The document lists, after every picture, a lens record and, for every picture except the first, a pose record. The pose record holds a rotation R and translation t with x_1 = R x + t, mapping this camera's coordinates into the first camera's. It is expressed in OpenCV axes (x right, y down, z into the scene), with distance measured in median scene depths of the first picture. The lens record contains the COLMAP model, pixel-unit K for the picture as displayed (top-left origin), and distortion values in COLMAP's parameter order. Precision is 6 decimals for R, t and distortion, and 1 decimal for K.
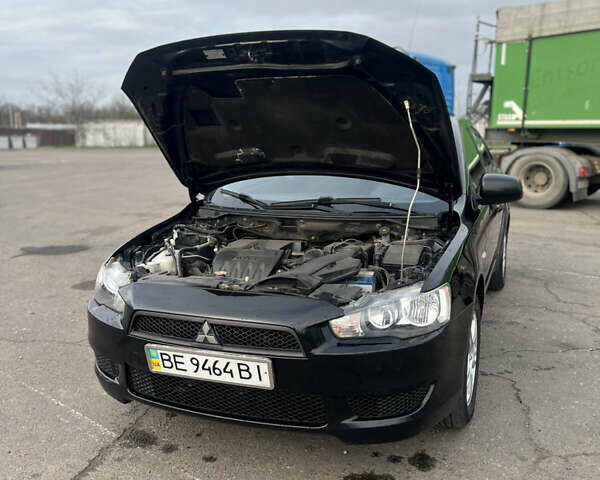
lens RADIAL K [[604.9, 0, 297.6], [0, 604.9, 241.4], [0, 0, 1]] dist [0.013473, 0.000000]
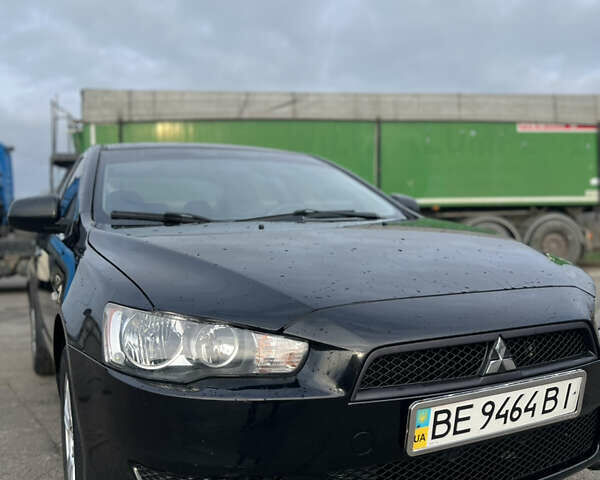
lens RADIAL K [[604.9, 0, 299.2], [0, 604.9, 244.3], [0, 0, 1]] dist [0.013473, 0.000000]
pose [[0.686525, -0.029700, 0.726500, -0.743309], [0.150583, 0.983311, -0.102099, 0.068808], [-0.711343, 0.179492, 0.679540, 0.688781]]
